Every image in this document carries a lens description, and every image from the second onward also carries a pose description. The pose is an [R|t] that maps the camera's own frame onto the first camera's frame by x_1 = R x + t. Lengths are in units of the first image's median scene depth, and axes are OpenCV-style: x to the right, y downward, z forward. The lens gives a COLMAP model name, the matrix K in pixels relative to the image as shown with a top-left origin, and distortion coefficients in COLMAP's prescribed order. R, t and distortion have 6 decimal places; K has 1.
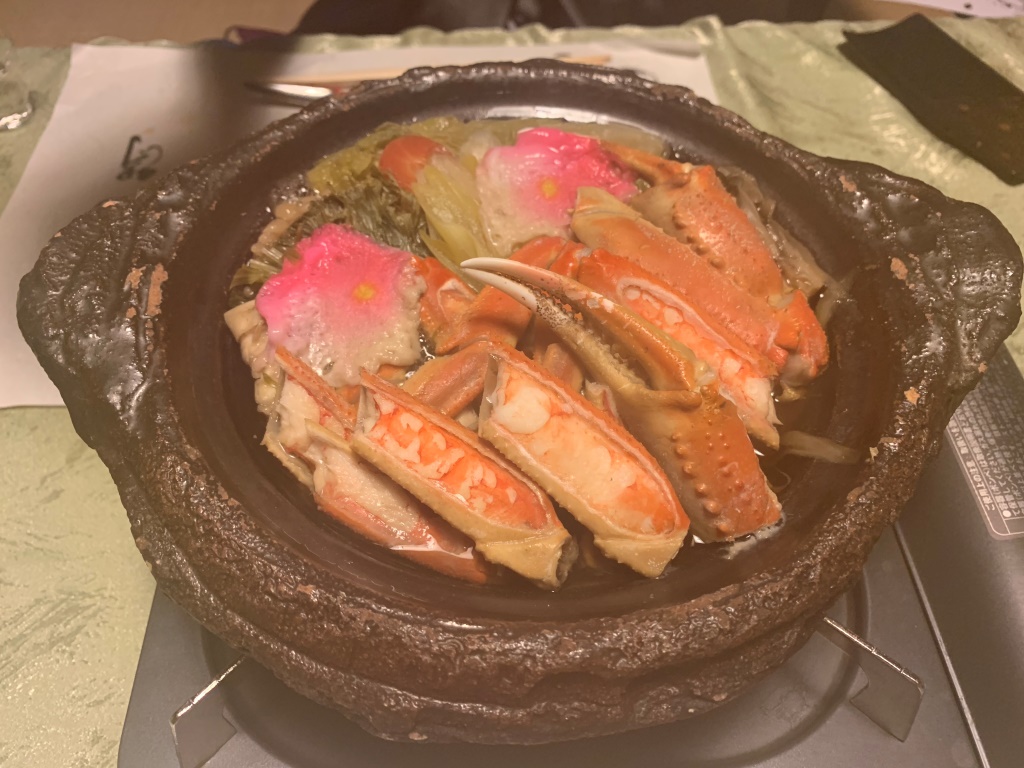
lens RADIAL K [[785.7, 0, 516.0], [0, 785.7, 381.1], [0, 0, 1]] dist [-0.003841, 0.023035]
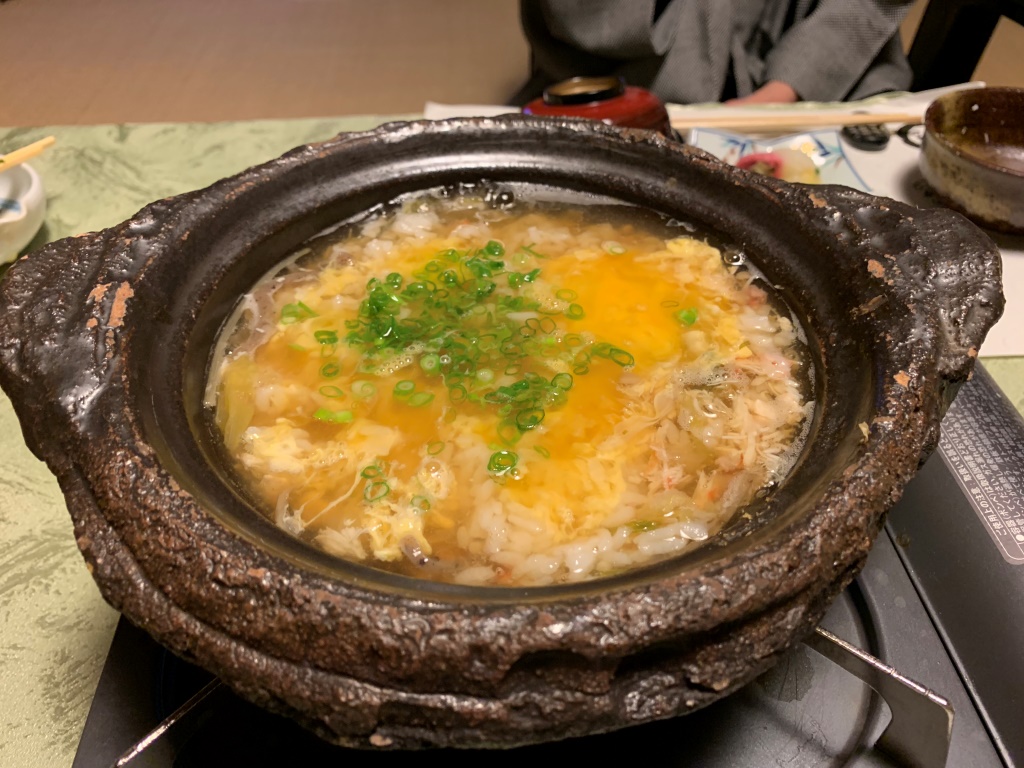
lens RADIAL K [[785.7, 0, 509.8], [0, 785.7, 385.6], [0, 0, 1]] dist [-0.003841, 0.023035]
pose [[0.999562, -0.029535, 0.001837, 0.026011], [0.029442, 0.986325, -0.162160, 0.180548], [0.002977, 0.162143, 0.986763, 0.058987]]
